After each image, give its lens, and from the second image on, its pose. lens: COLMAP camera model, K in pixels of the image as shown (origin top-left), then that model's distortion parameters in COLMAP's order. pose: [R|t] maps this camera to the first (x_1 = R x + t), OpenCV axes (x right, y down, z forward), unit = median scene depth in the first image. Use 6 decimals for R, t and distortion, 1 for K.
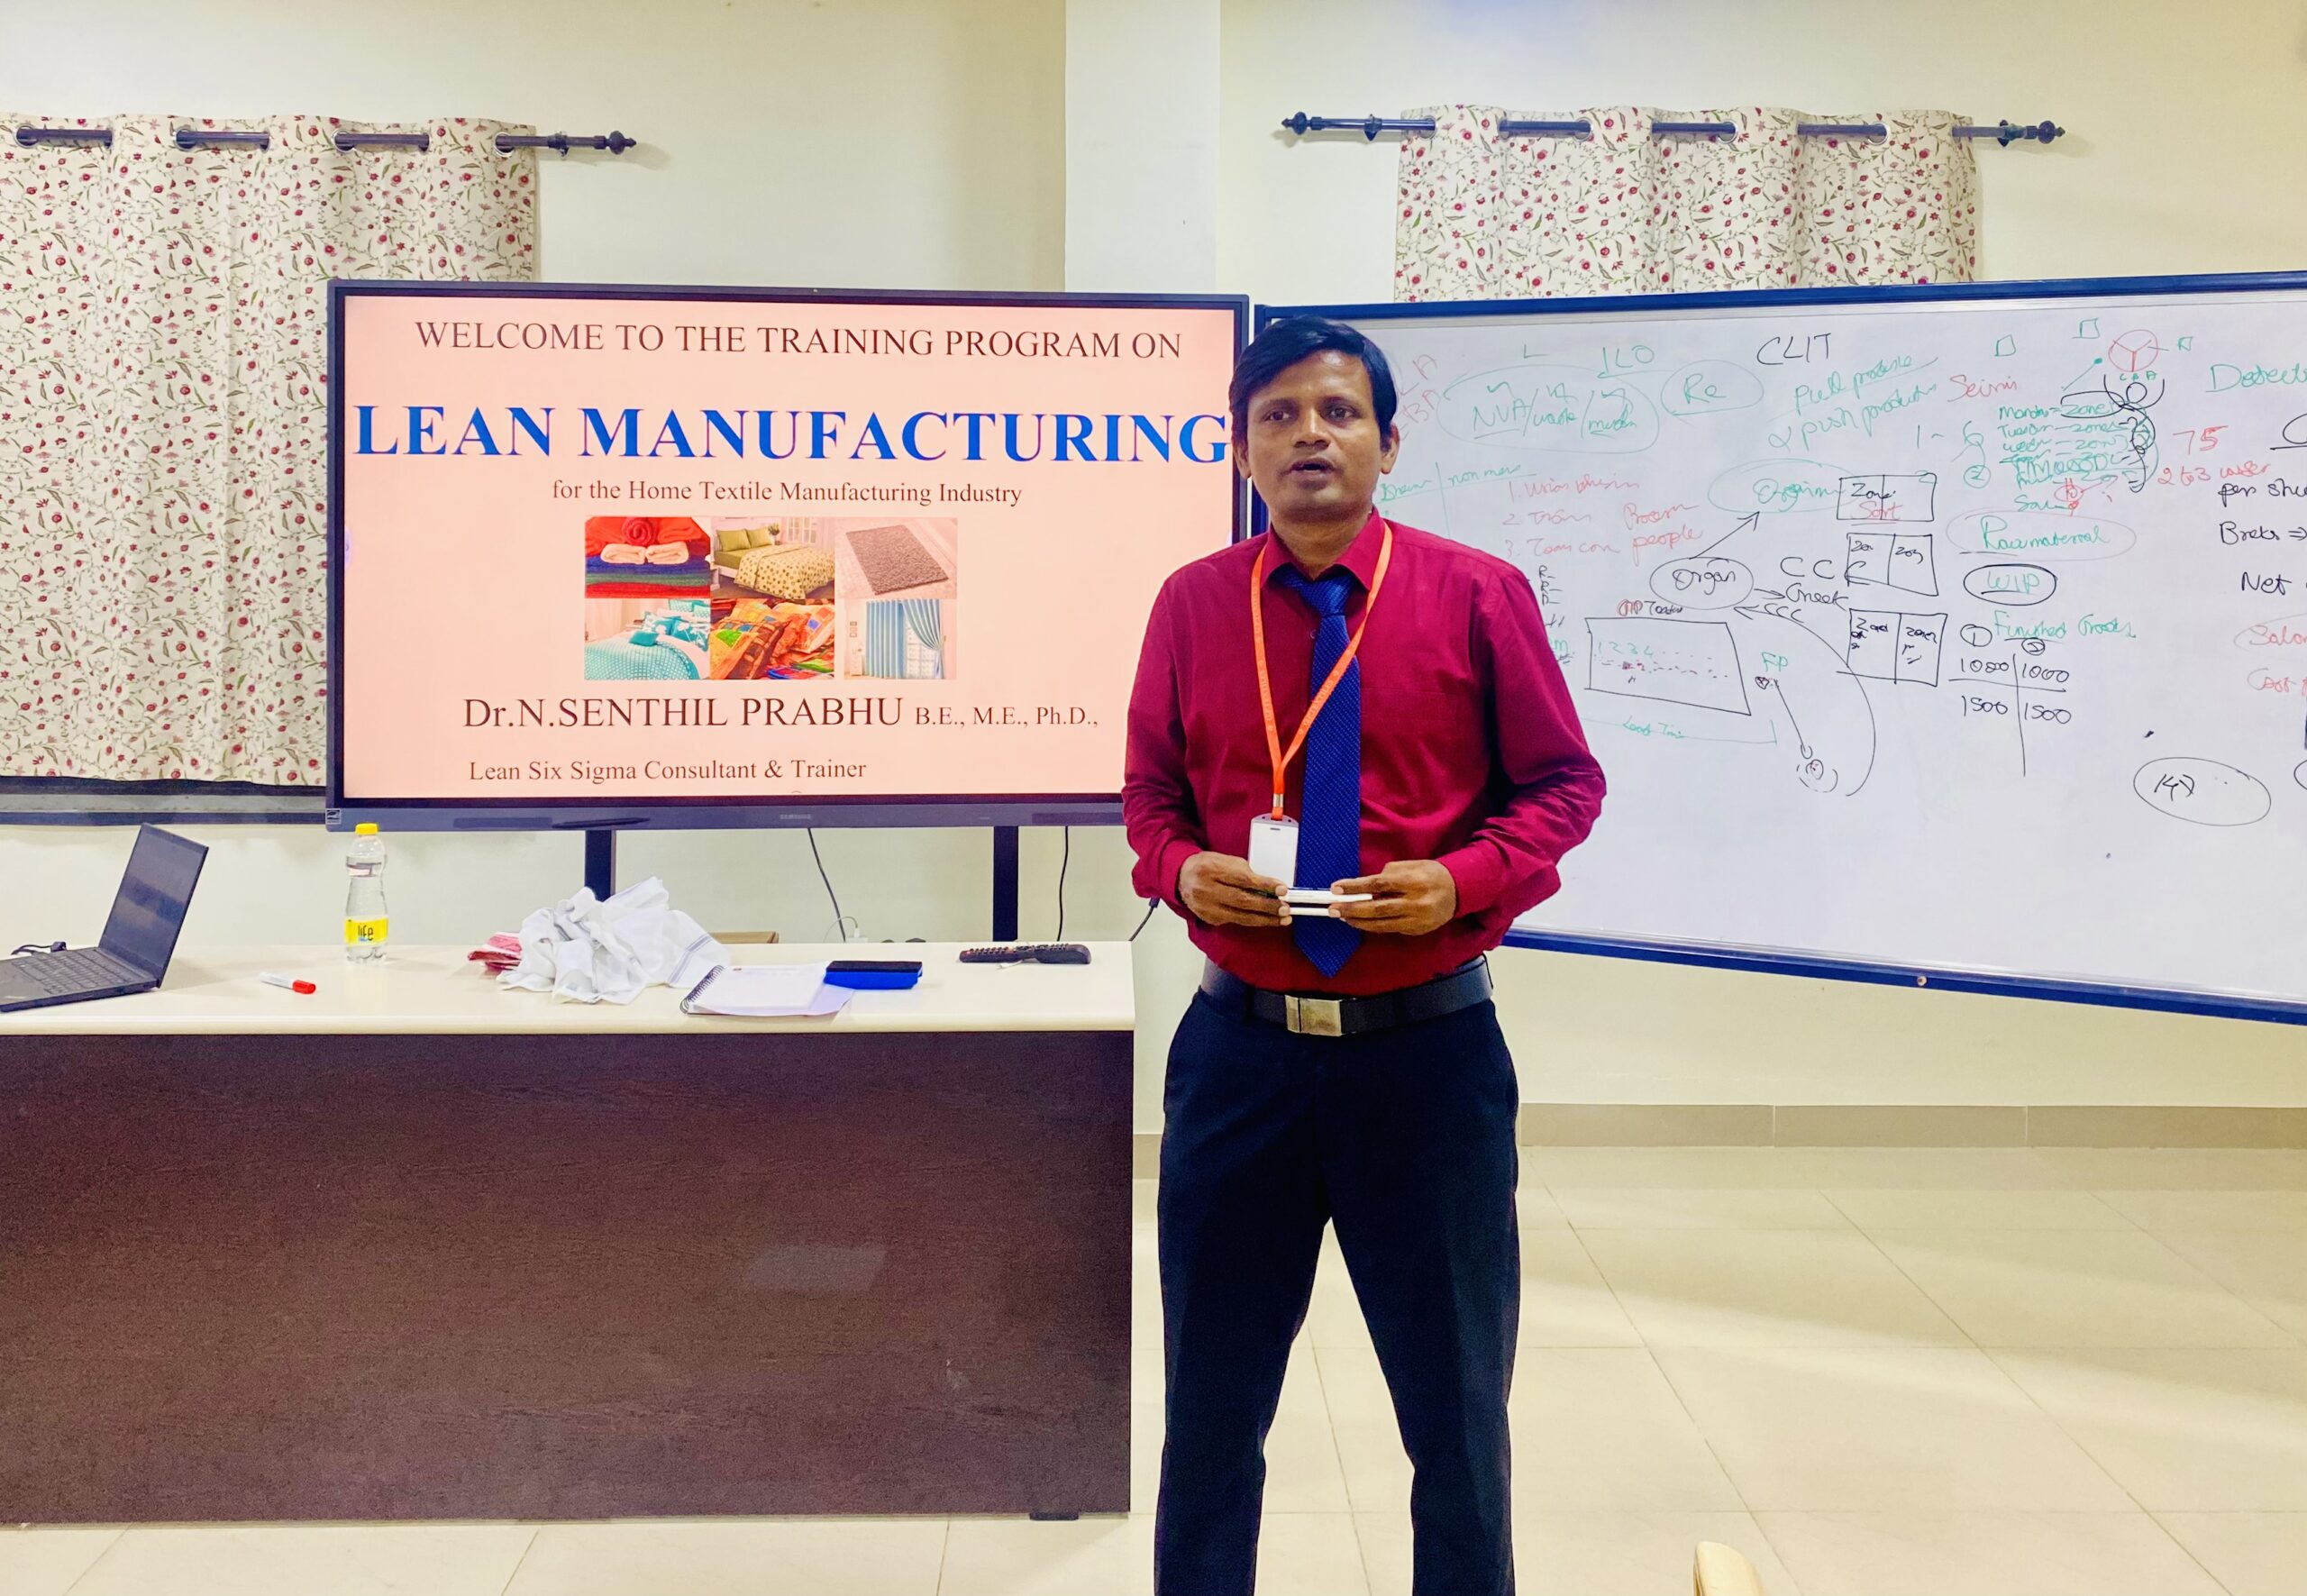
lens RADIAL K [[2054.4, 0, 1155.7], [0, 2054.4, 539.3], [0, 0, 1]] dist [0.134484, -0.305187]
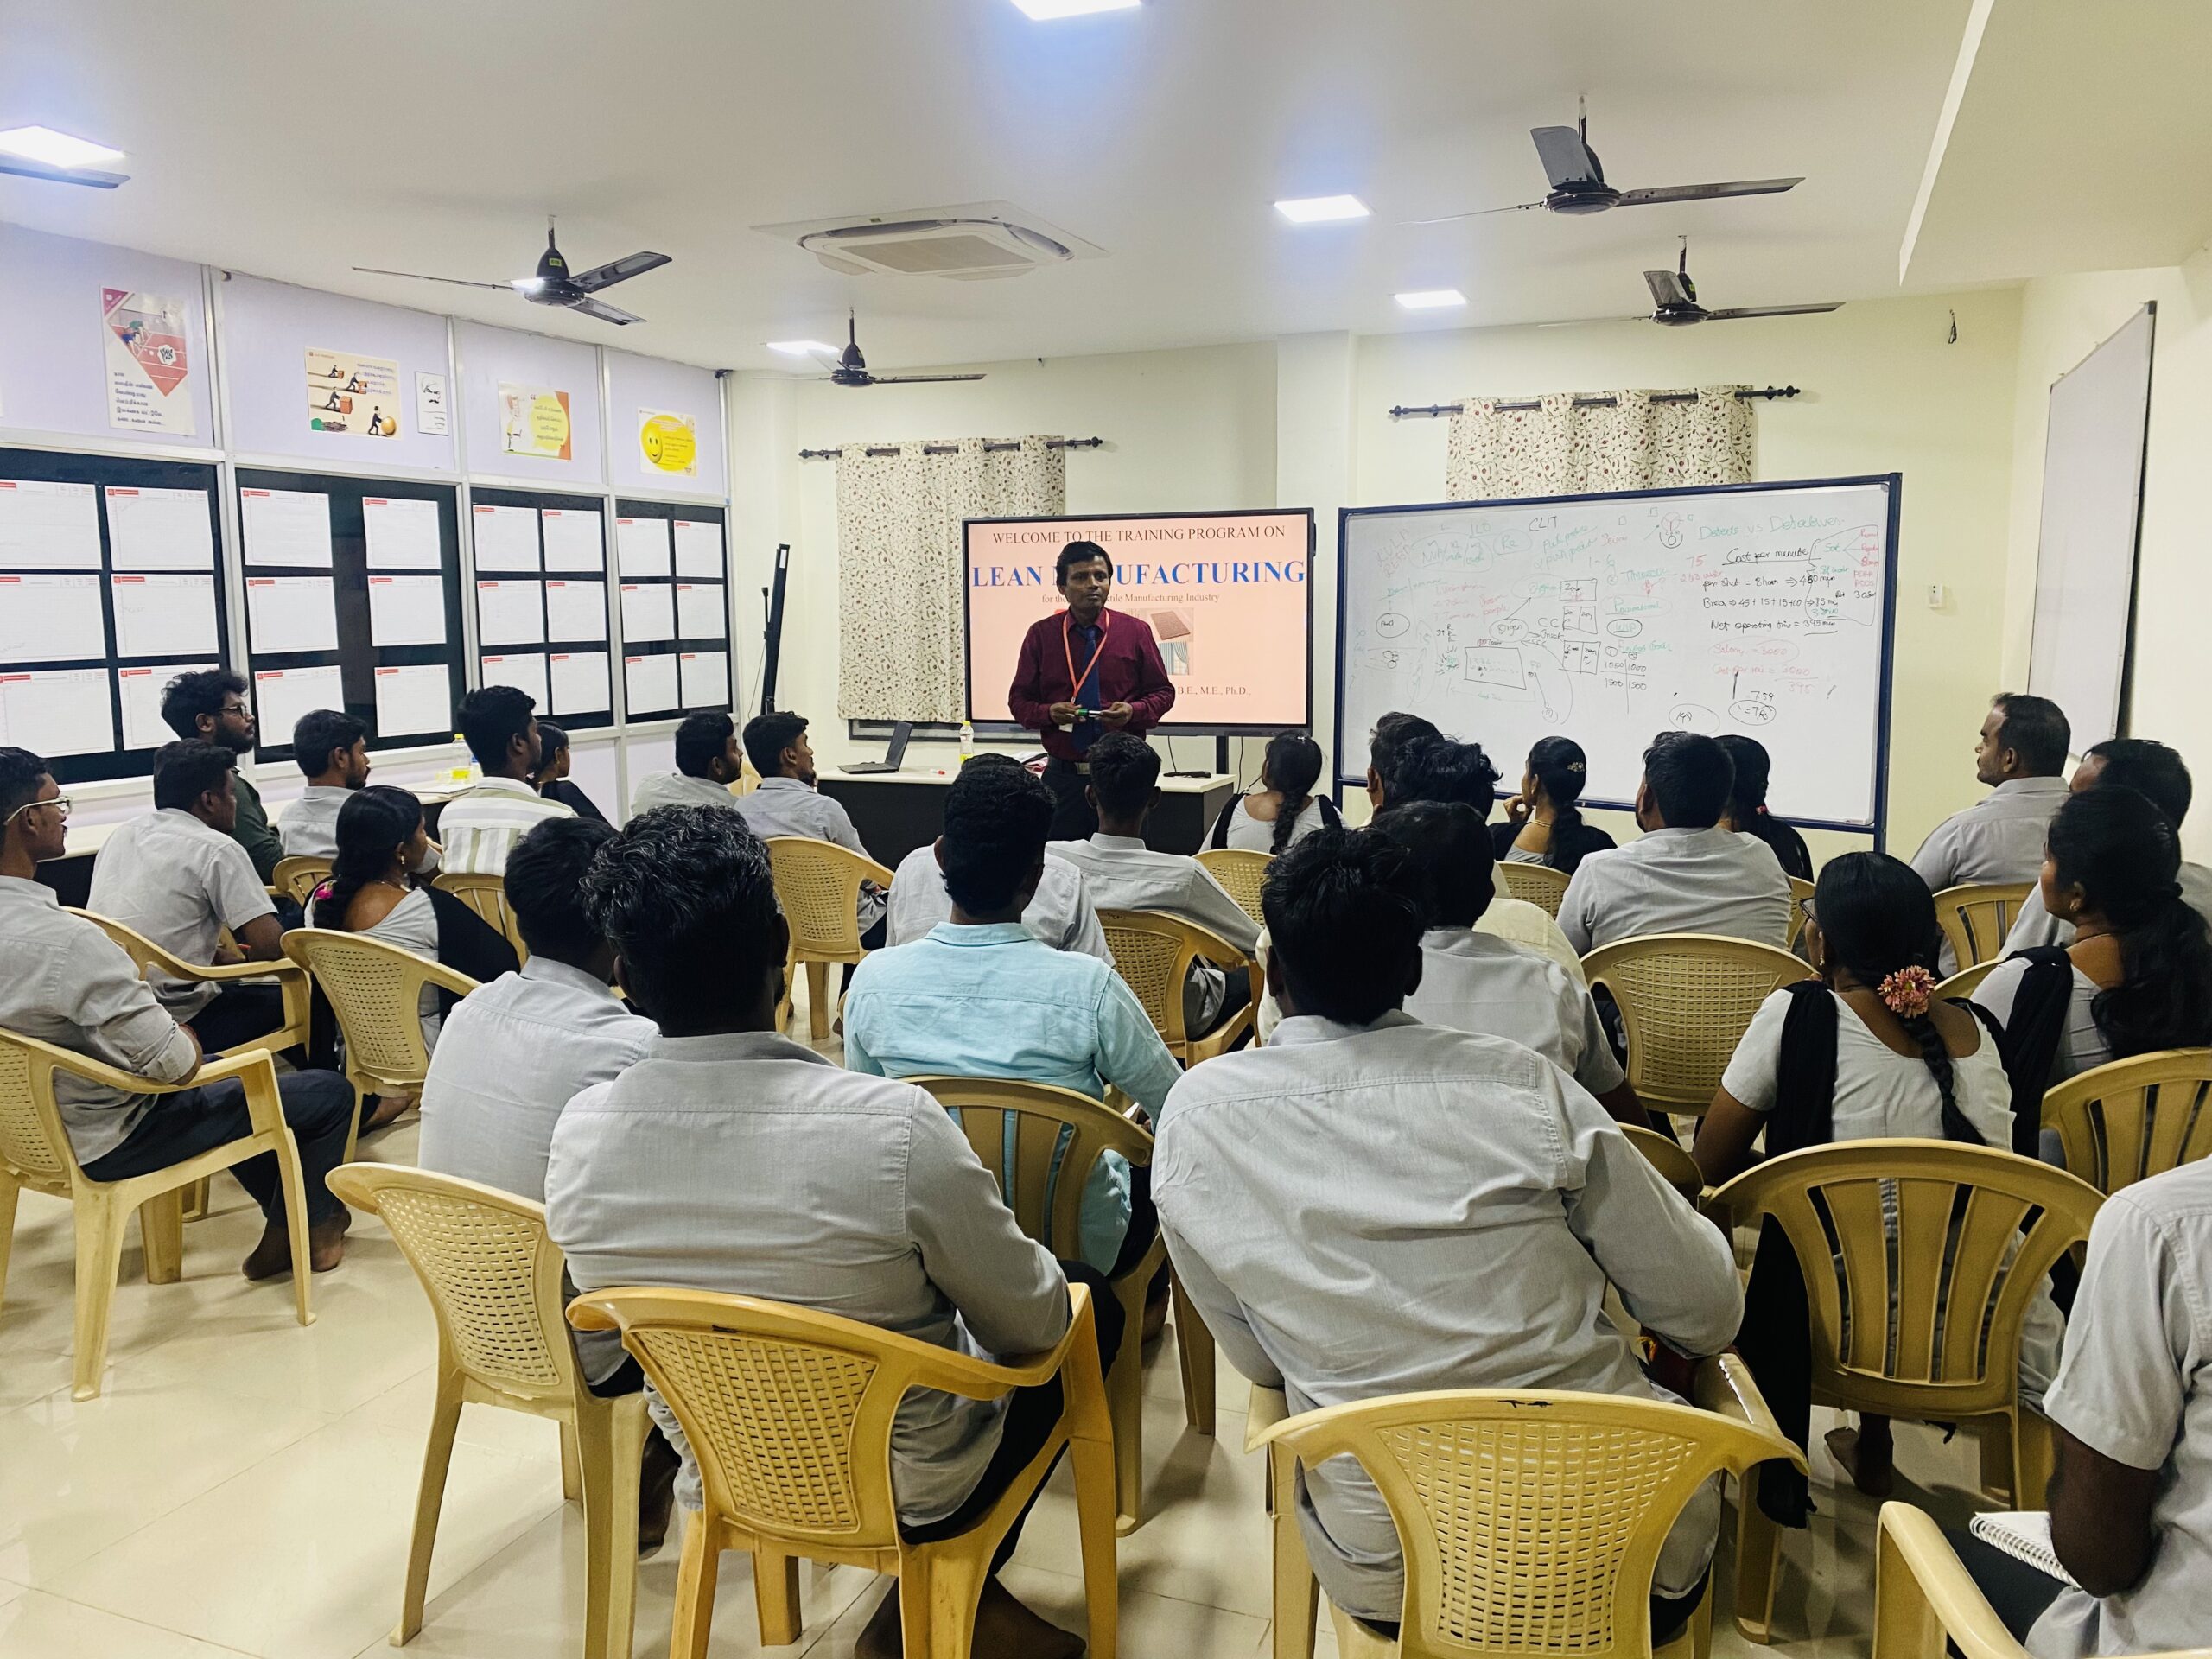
lens RADIAL K [[1690.1, 0, 1106.0], [0, 1690.1, 829.5], [0, 0, 1]] dist [0.164273, -0.475461]
pose [[0.918007, 0.036266, -0.394903, 0.603104], [0.008900, 0.993675, 0.111944, 0.024705], [0.396465, -0.106280, 0.911877, -0.879770]]
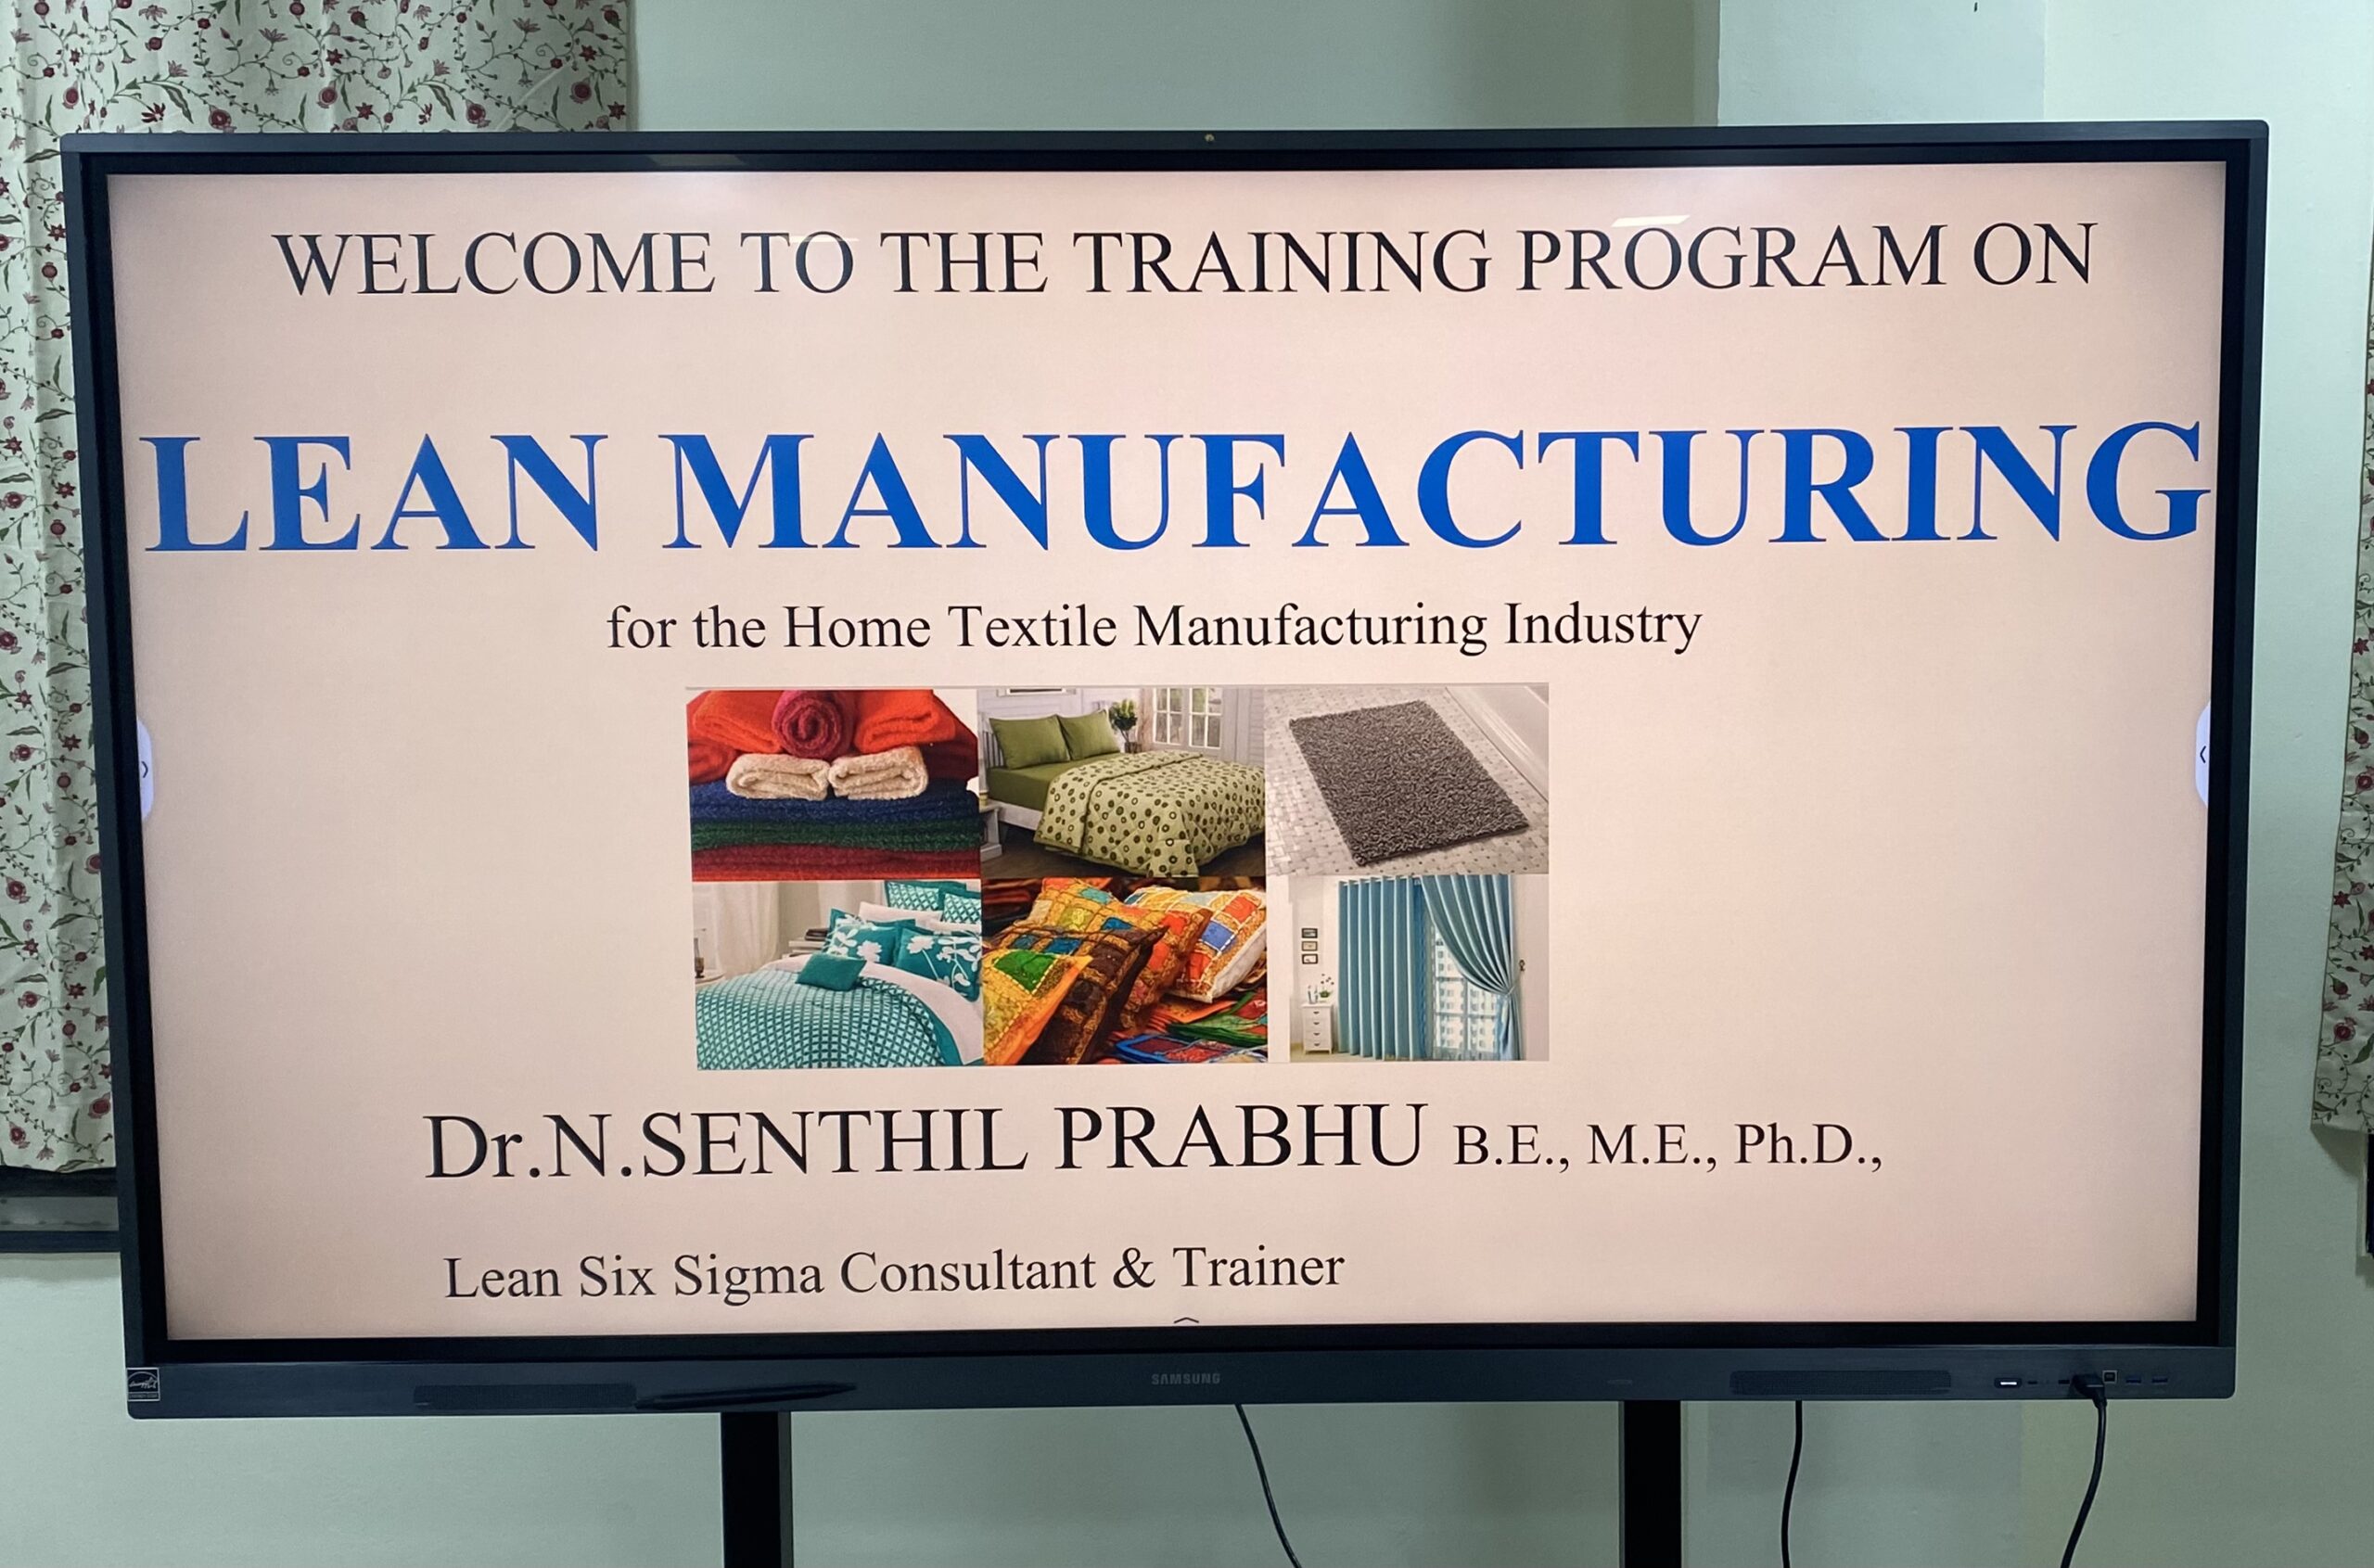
lens RADIAL K [[1772.0, 0, 1374.1], [0, 1772.0, 786.5], [0, 0, 1]] dist [0.068648, -0.059182]
pose [[0.997863, -0.009543, -0.064638, -0.109072], [0.012898, 0.998580, 0.051683, -0.008461], [0.064053, -0.052406, 0.996570, 0.633538]]
